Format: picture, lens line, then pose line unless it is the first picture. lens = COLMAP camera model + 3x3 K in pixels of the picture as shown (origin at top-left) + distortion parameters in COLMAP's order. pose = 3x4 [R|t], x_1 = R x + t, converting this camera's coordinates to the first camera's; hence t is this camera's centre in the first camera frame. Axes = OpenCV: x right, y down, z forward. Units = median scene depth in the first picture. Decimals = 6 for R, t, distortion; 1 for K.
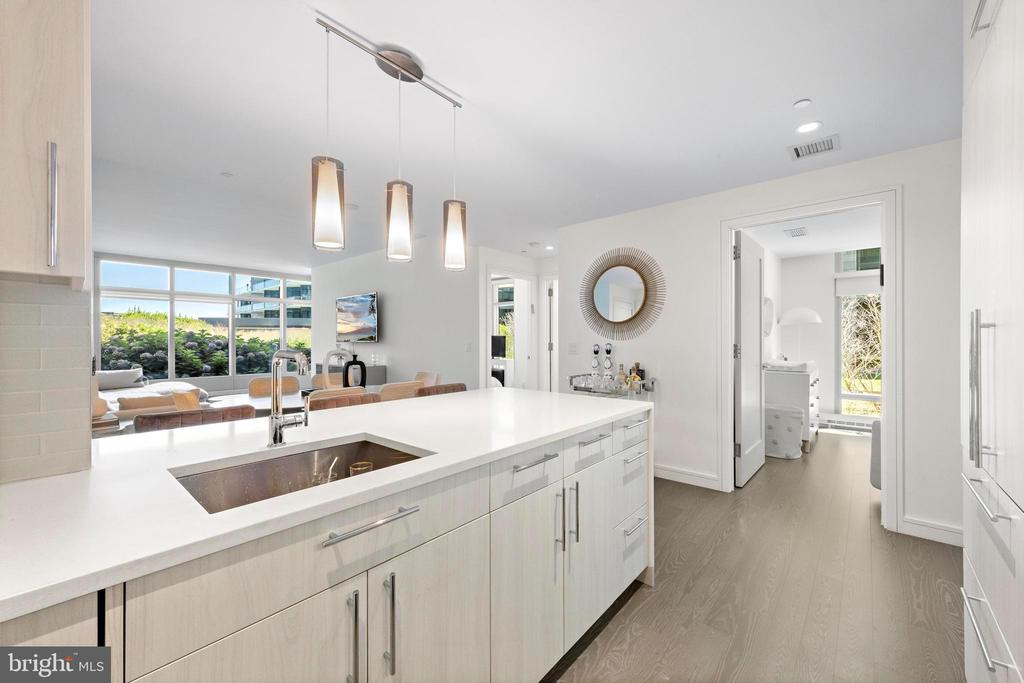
lens RADIAL K [[402.7, 0, 516.7], [0, 402.7, 340.6], [0, 0, 1]] dist [-0.000244, -0.000060]
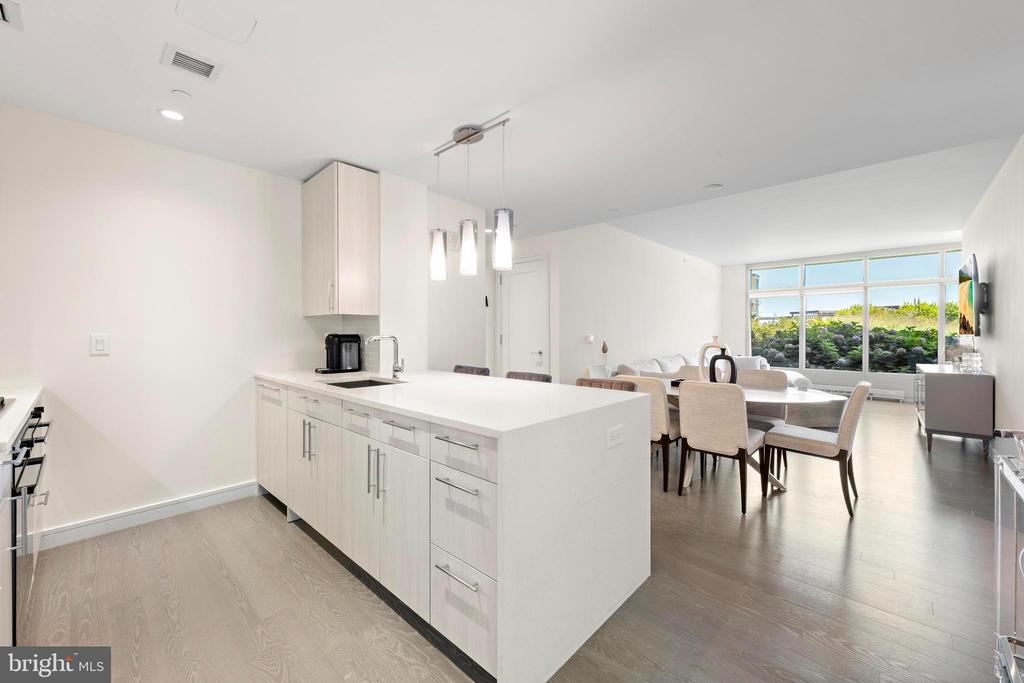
lens RADIAL K [[402.7, 0, 512.2], [0, 402.7, 337.4], [0, 0, 1]] dist [-0.000244, -0.000060]
pose [[-0.042477, 0.011868, -0.999027, 0.228965], [-0.003194, 0.999923, 0.012014, 0.000625], [0.999092, 0.003702, -0.042436, 0.249615]]
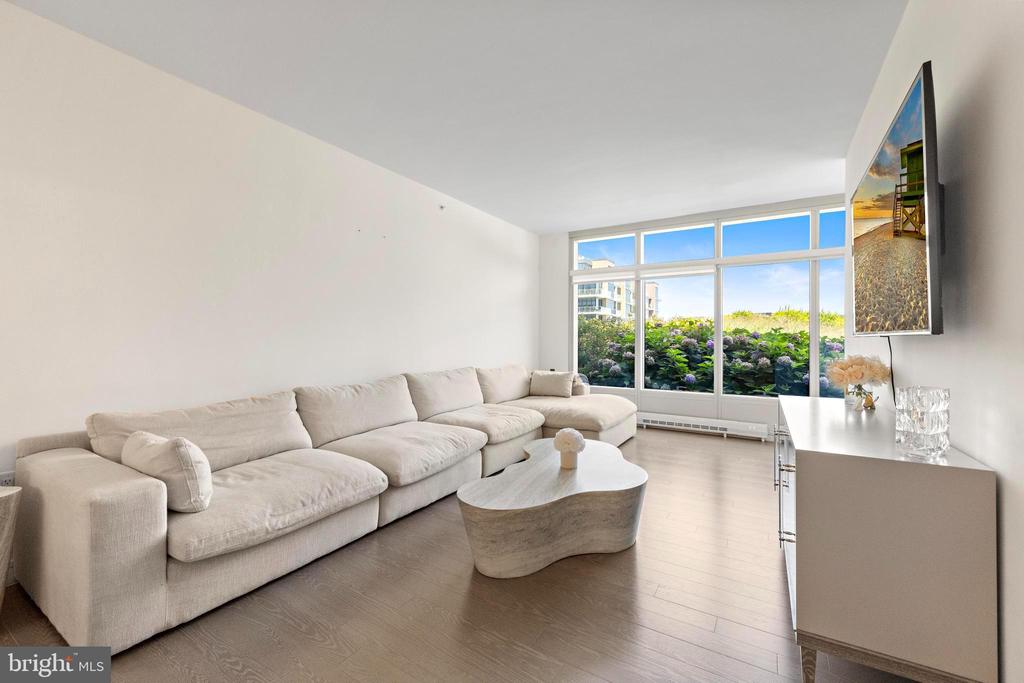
lens RADIAL K [[420.6, 0, 519.3], [0, 420.6, 337.2], [0, 0, 1]] dist [0.003962, -0.000123]
pose [[0.178468, -0.000785, -0.983945, -0.148846], [-0.008121, 0.999964, -0.002271, 0.005494], [0.983912, 0.008396, 0.178456, 0.605057]]
